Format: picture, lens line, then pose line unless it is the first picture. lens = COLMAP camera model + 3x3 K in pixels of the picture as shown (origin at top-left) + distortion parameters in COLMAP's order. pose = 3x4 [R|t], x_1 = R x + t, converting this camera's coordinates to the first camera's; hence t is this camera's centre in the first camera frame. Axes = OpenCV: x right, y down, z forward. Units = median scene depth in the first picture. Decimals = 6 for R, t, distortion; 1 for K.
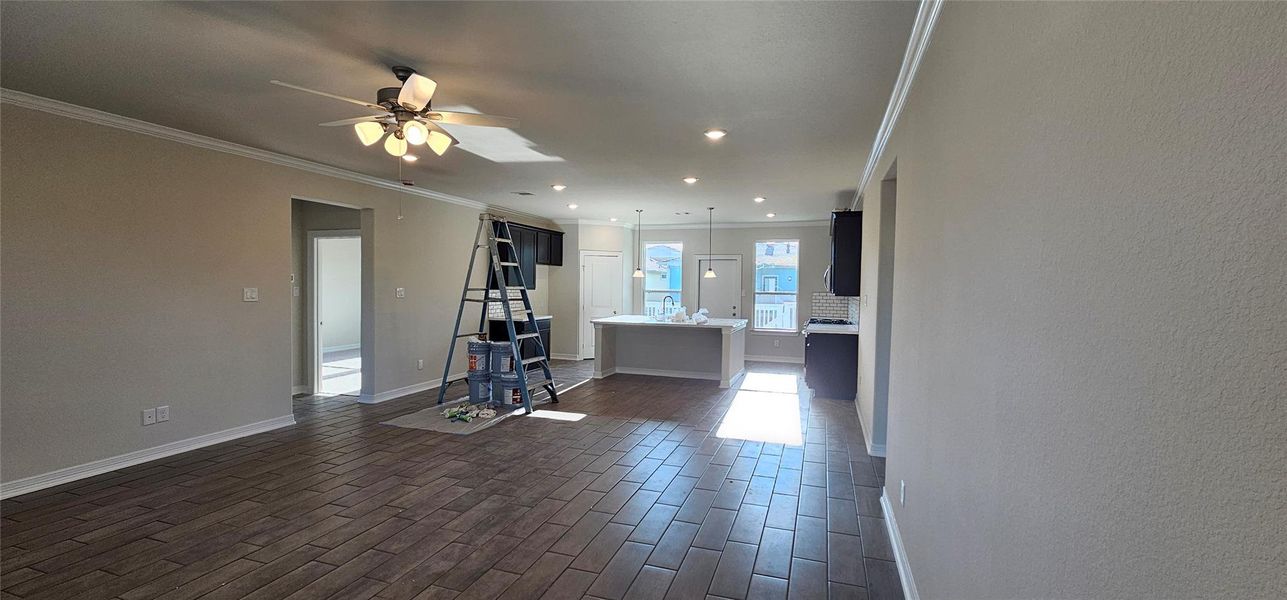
lens RADIAL K [[499.1, 0, 643.5], [0, 499.1, 300.0], [0, 0, 1]] dist [0.000464, -0.000018]
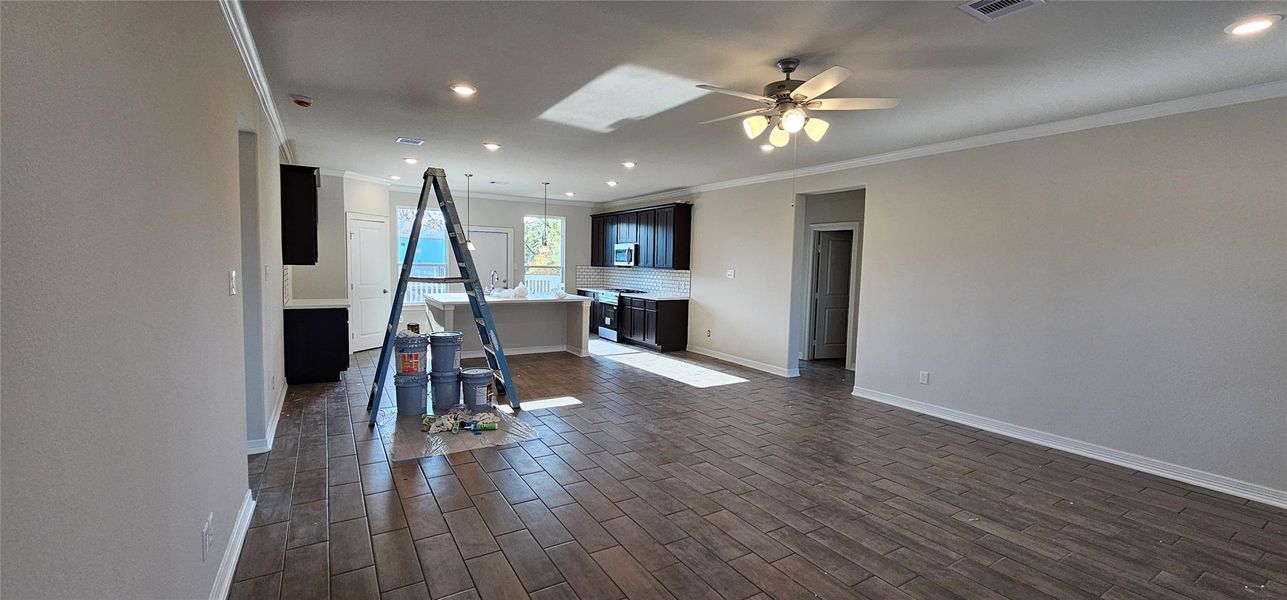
lens RADIAL K [[499.1, 0, 643.5], [0, 499.1, 300.0], [0, 0, 1]] dist [0.000464, -0.000018]
pose [[0.667106, -0.057440, 0.742745, -0.996527], [0.010021, 0.997625, 0.068151, -0.030469], [-0.744895, -0.038021, 0.666097, 0.343168]]
